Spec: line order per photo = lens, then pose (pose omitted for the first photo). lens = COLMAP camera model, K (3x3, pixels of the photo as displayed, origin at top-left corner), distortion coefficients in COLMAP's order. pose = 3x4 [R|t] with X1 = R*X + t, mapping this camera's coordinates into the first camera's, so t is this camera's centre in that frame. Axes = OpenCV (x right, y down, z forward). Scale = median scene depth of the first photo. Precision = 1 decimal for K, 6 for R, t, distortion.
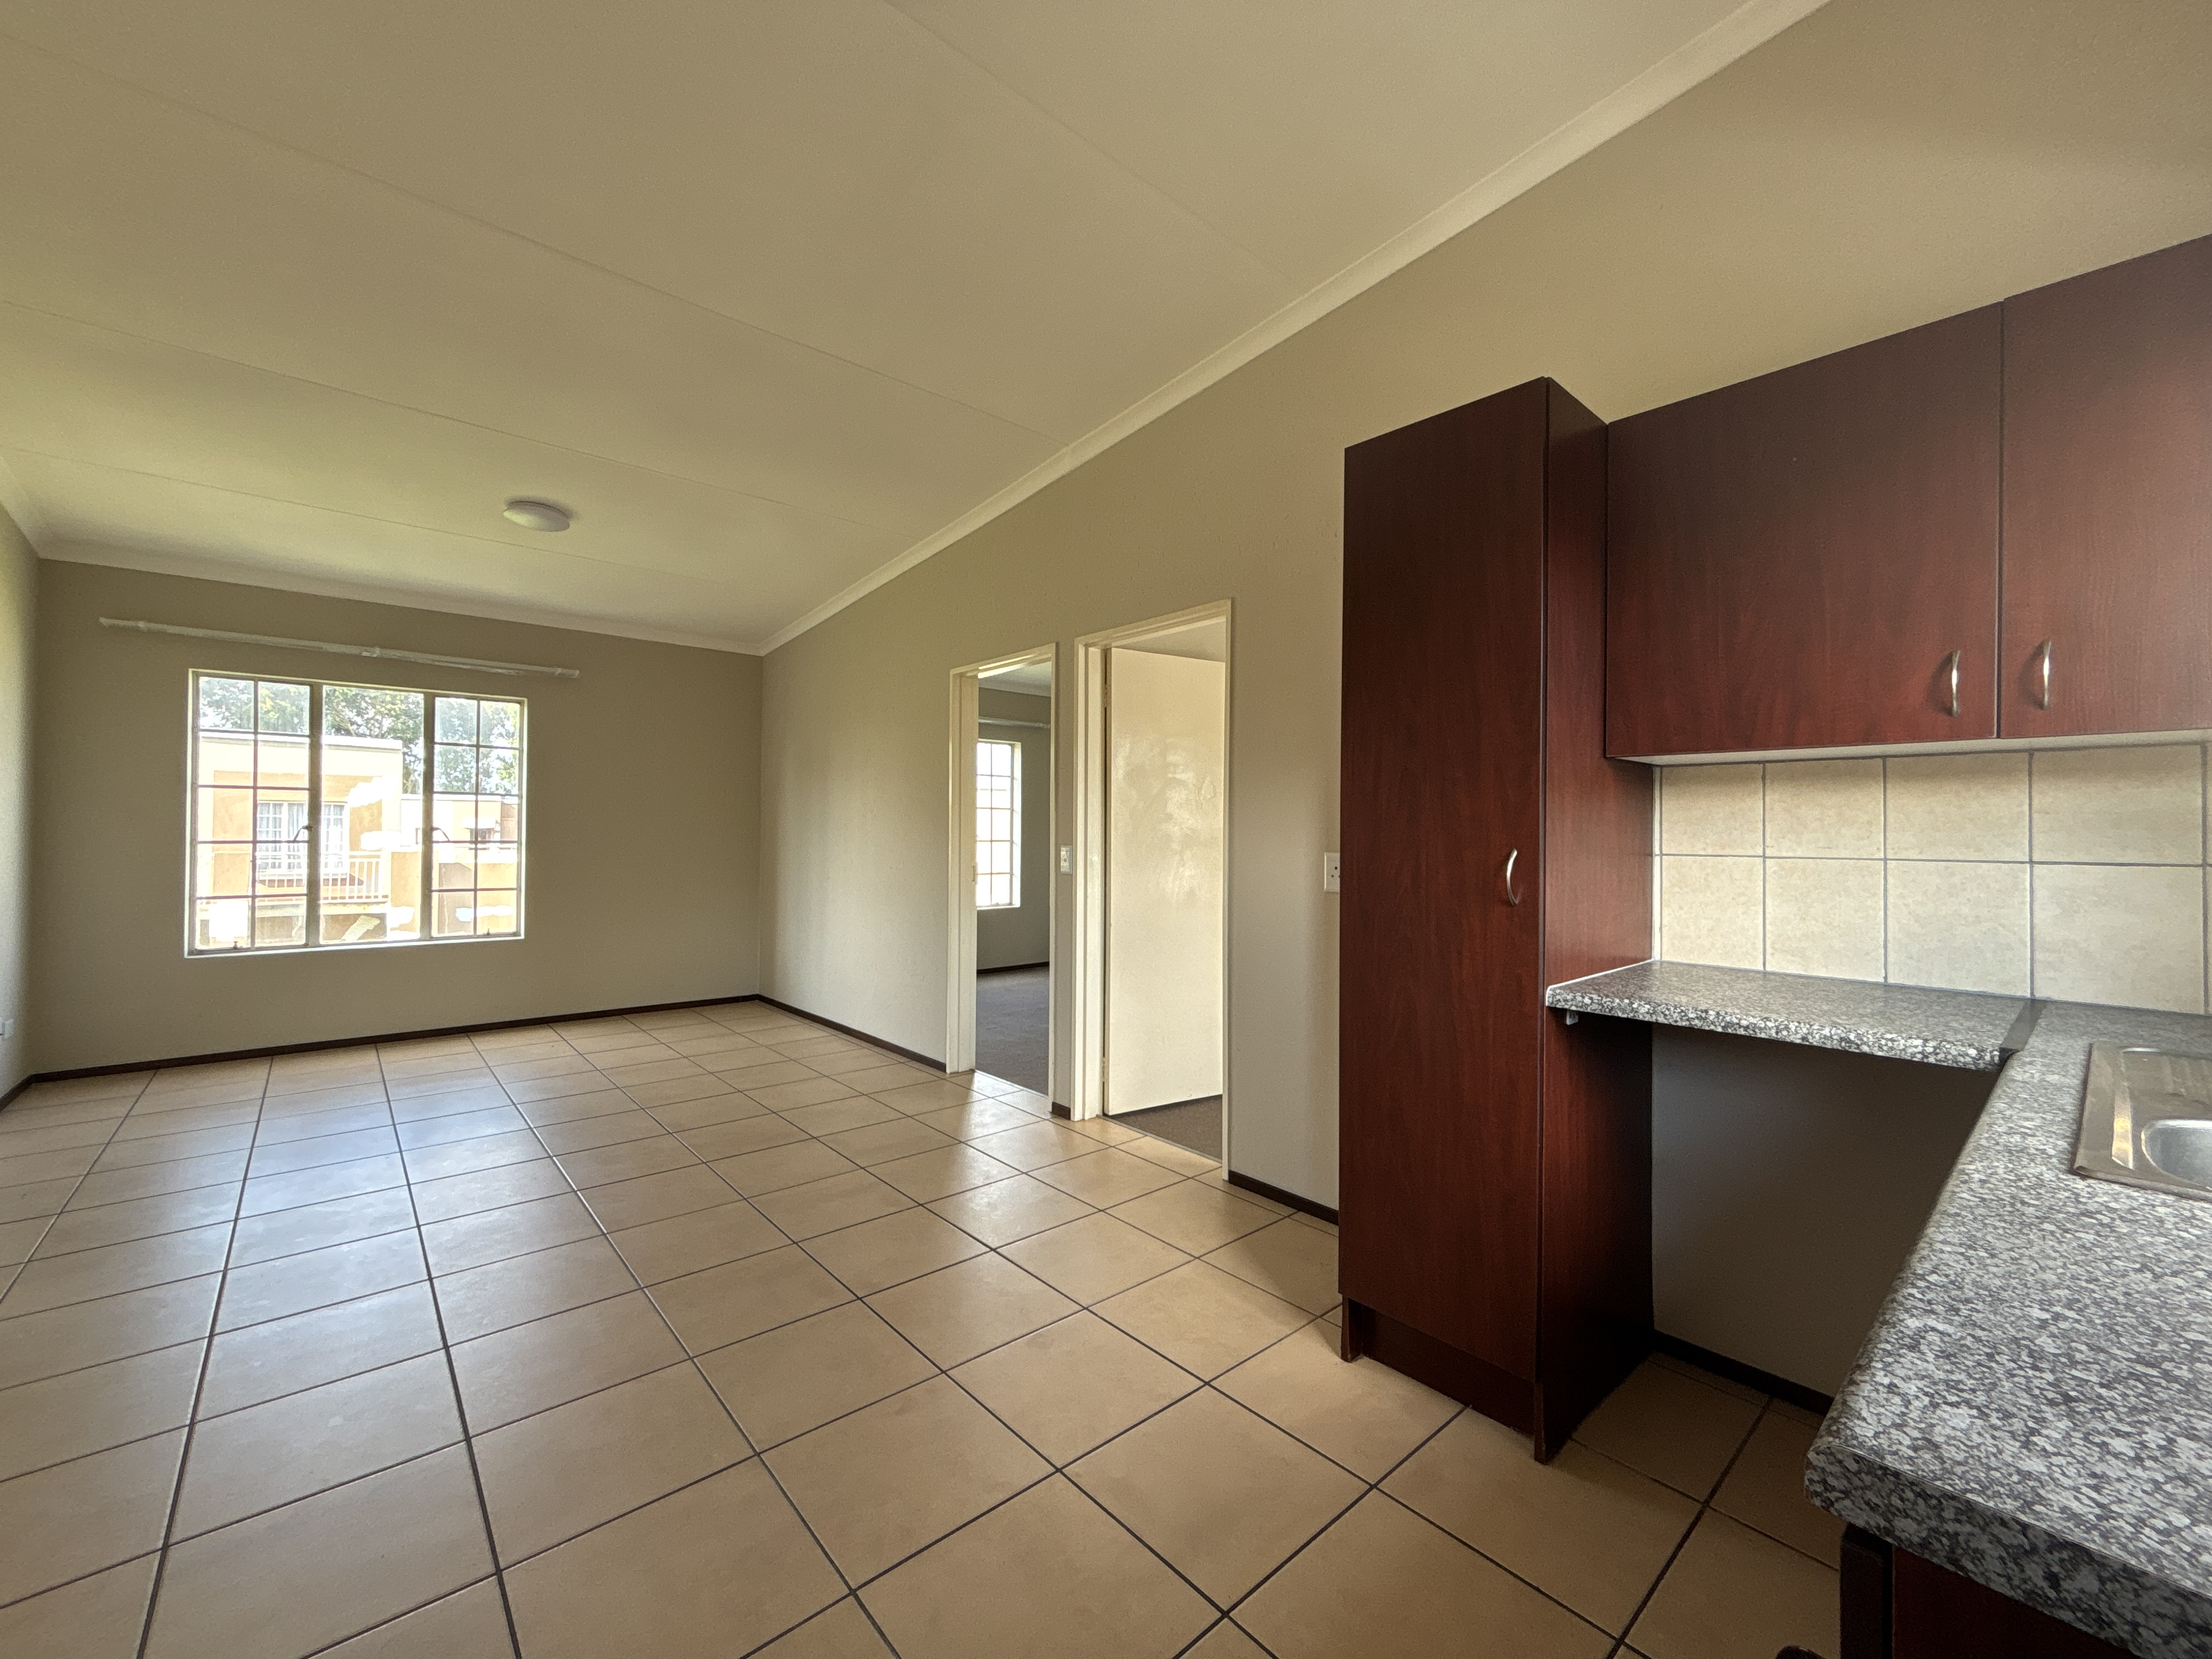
lens RADIAL K [[884.8, 0, 1106.5], [0, 884.8, 829.0], [0, 0, 1]] dist [0.002270, -0.001414]
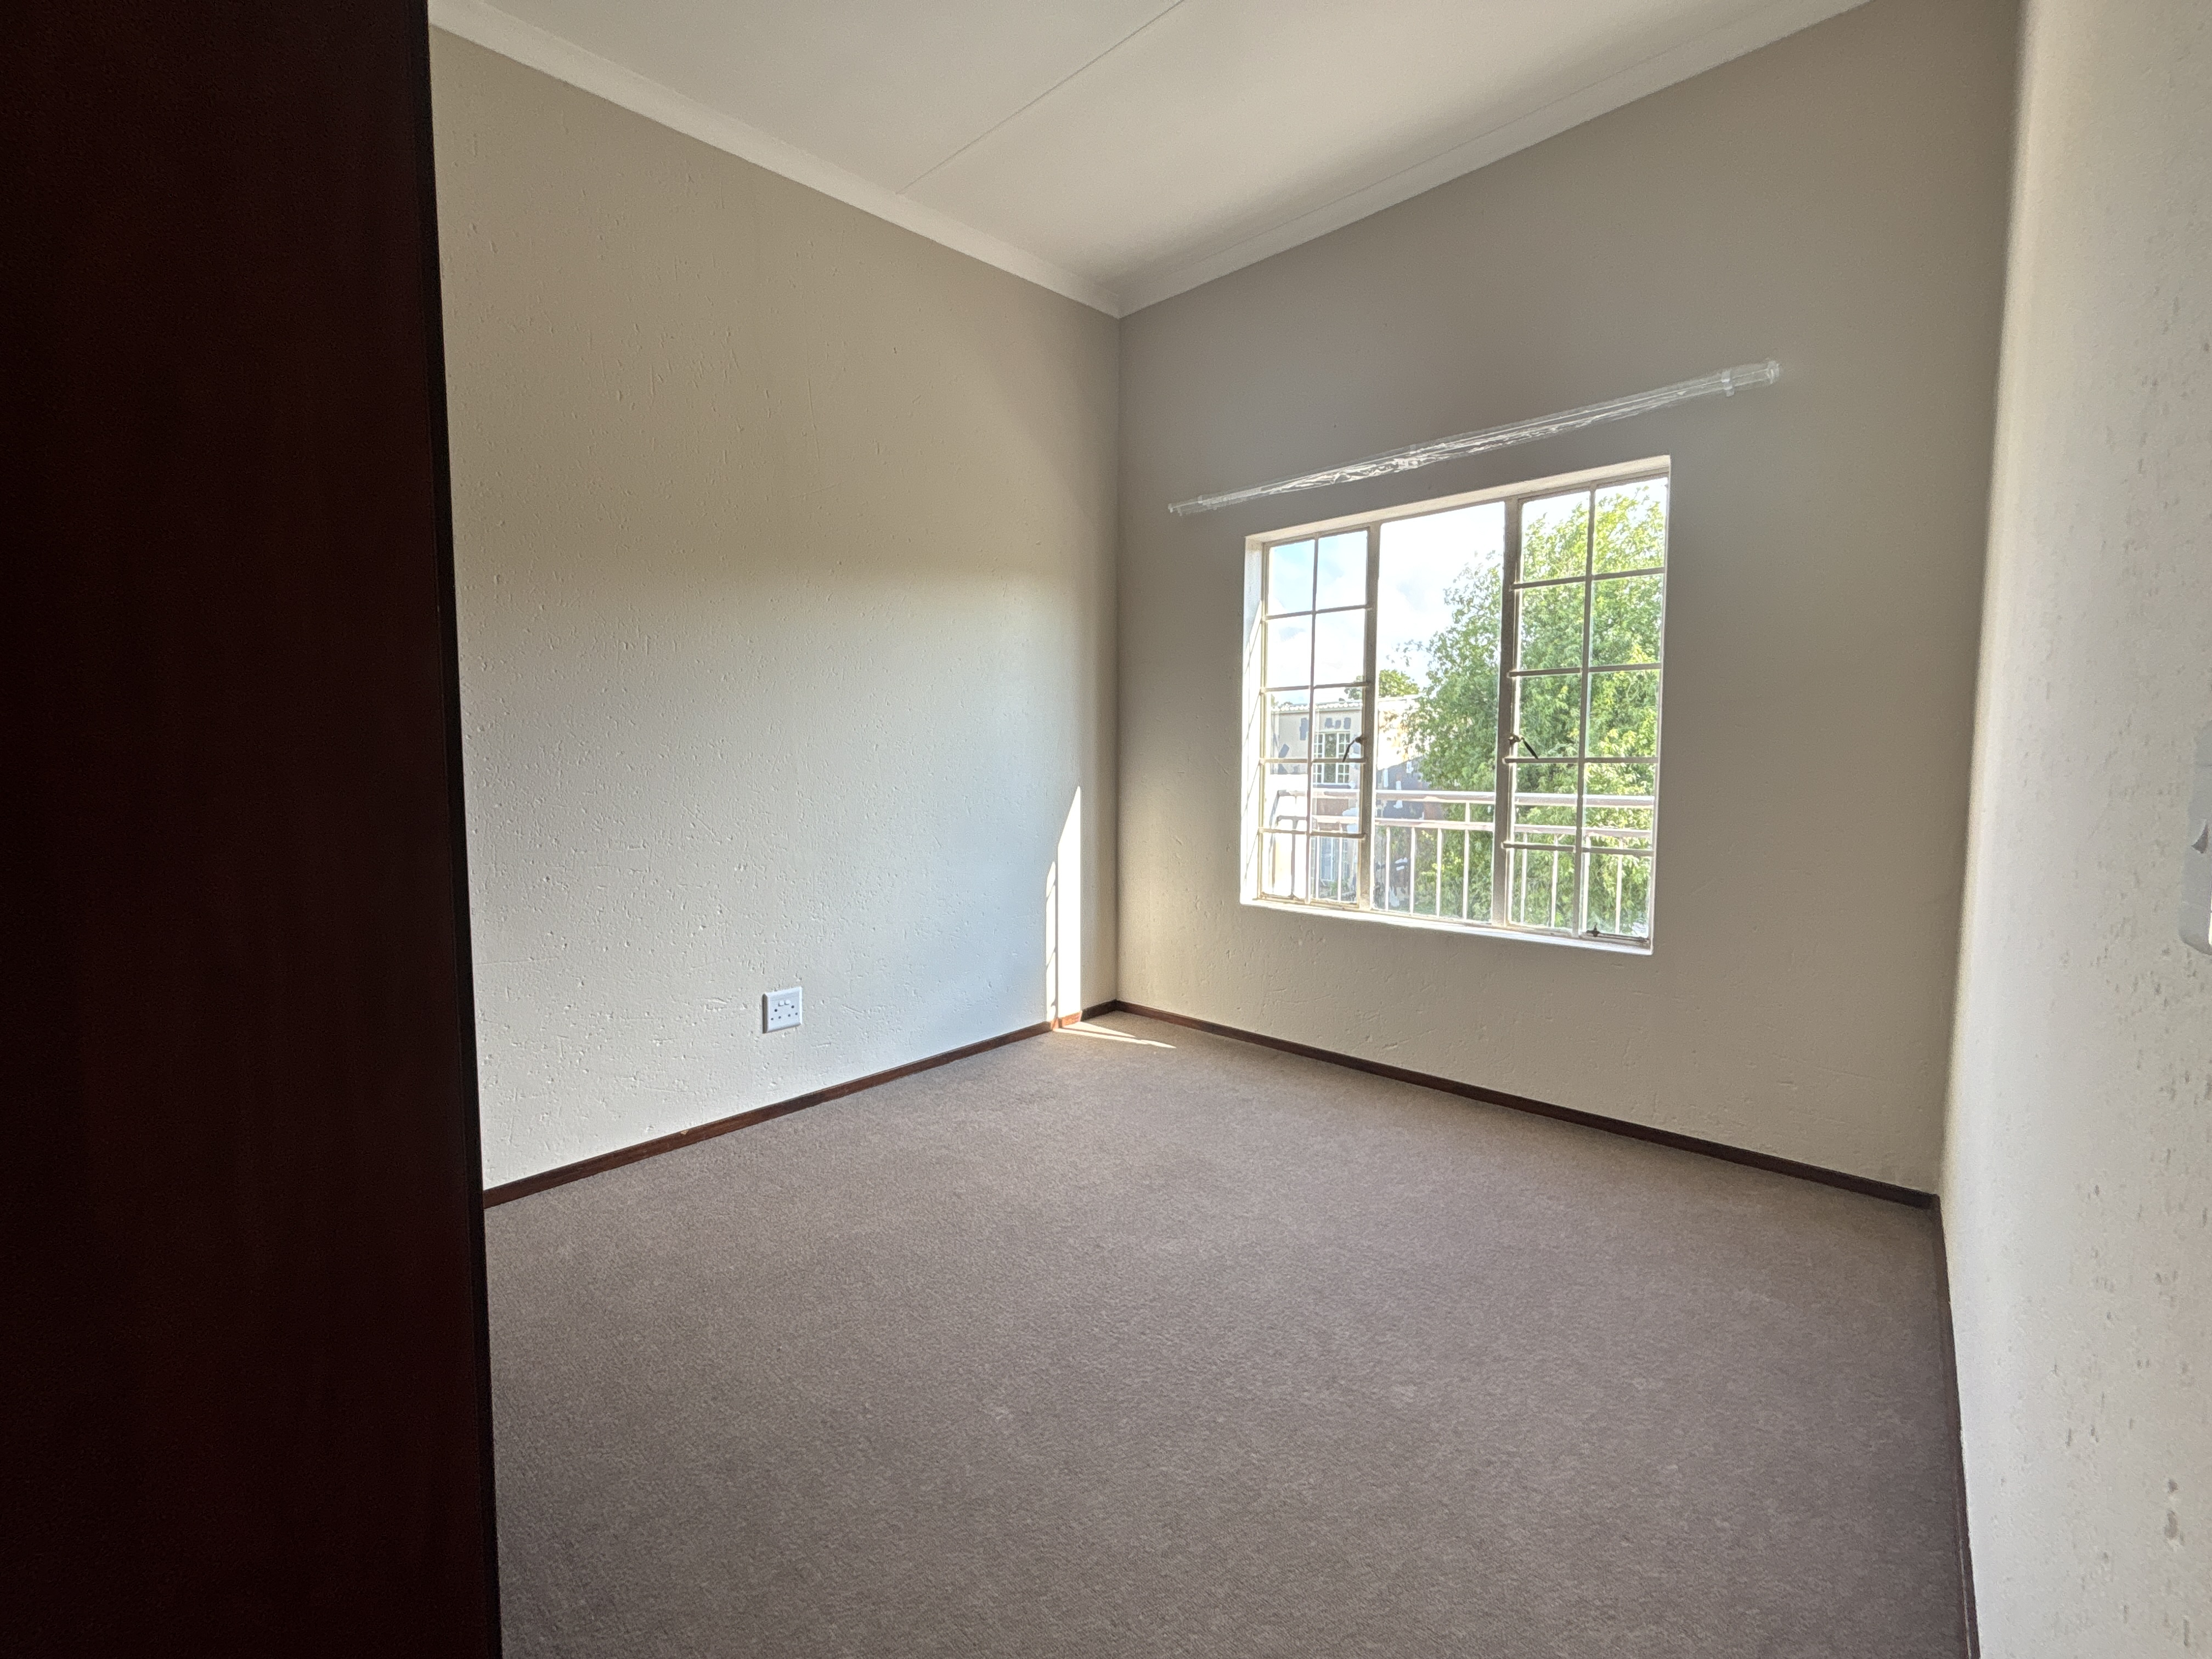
lens RADIAL K [[884.8, 0, 1088.3], [0, 884.8, 821.3], [0, 0, 1]] dist [0.002270, -0.001414]
pose [[0.116522, 0.048842, -0.991986, -0.221621], [0.002704, 0.998771, 0.049494, 0.025819], [0.993184, -0.008450, 0.116246, 0.658754]]
